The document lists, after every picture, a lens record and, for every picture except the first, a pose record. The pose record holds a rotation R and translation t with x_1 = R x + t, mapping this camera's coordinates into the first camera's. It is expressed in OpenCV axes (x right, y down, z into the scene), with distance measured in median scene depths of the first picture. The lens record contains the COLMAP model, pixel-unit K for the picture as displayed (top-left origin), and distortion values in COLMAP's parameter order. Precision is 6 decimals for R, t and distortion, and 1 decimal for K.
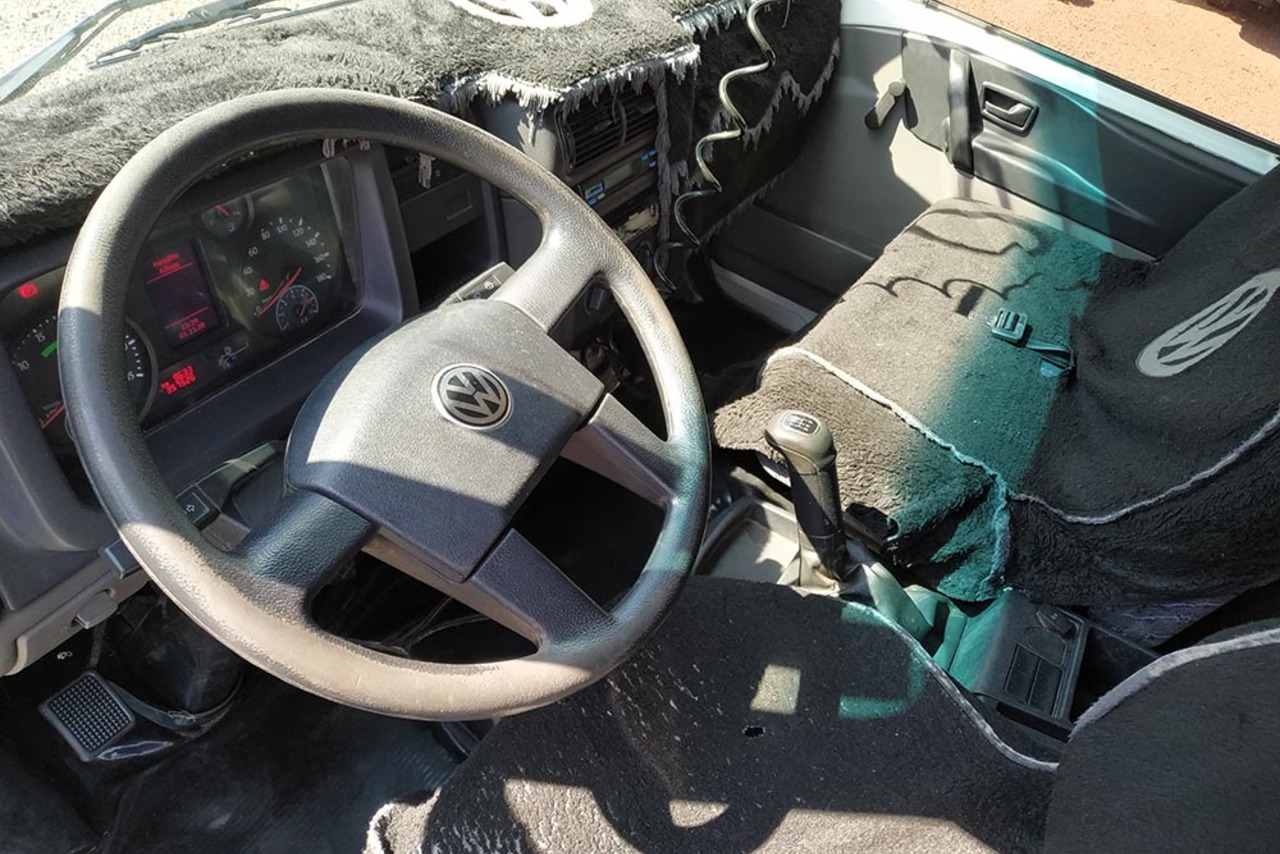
lens RADIAL K [[905.4, 0, 639.6], [0, 905.4, 427.5], [0, 0, 1]] dist [-0.022944, -0.022506]
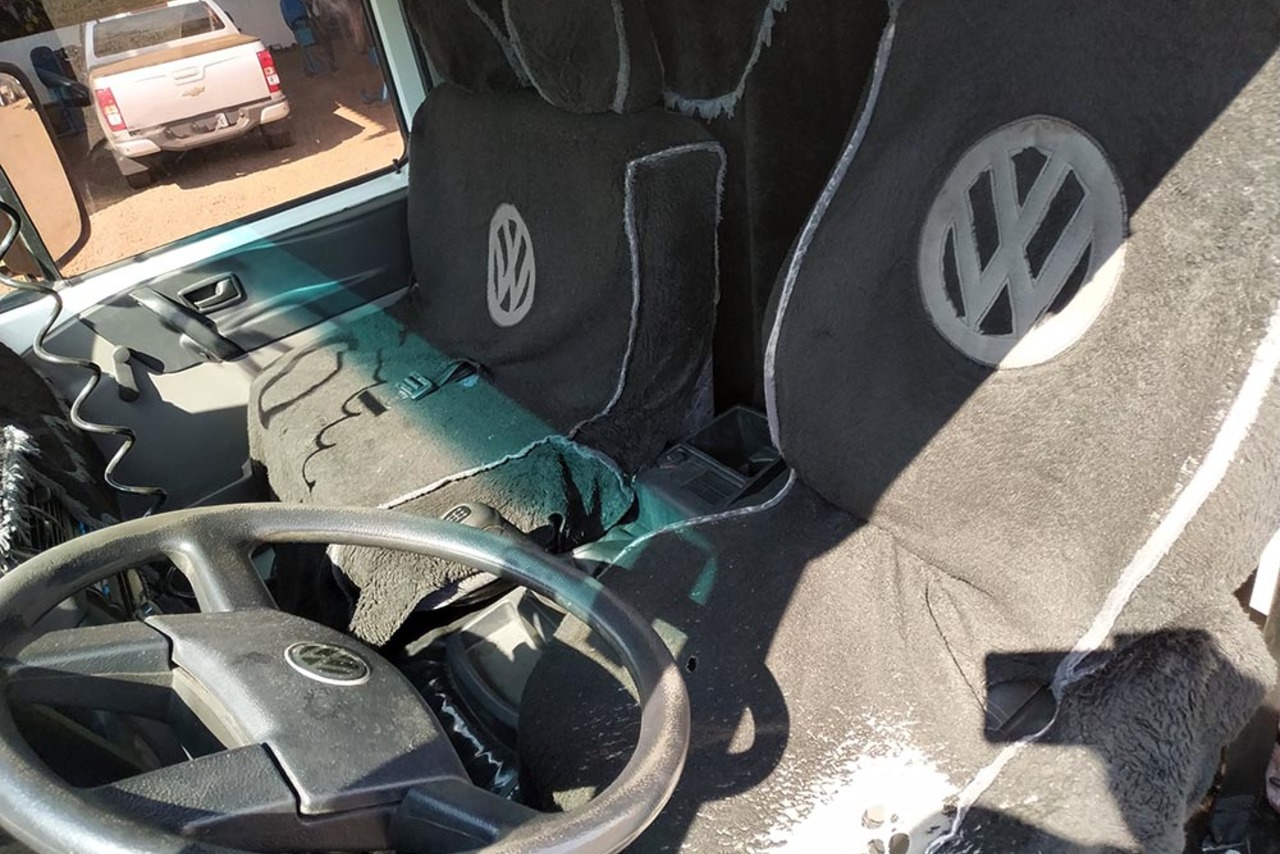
lens RADIAL K [[905.4, 0, 652.0], [0, 905.4, 422.6], [0, 0, 1]] dist [-0.022944, -0.022506]
pose [[0.357543, -0.710649, 0.605922, -0.212132], [0.812066, 0.556996, 0.174081, -0.044518], [-0.461206, 0.429807, 0.776244, -0.003977]]
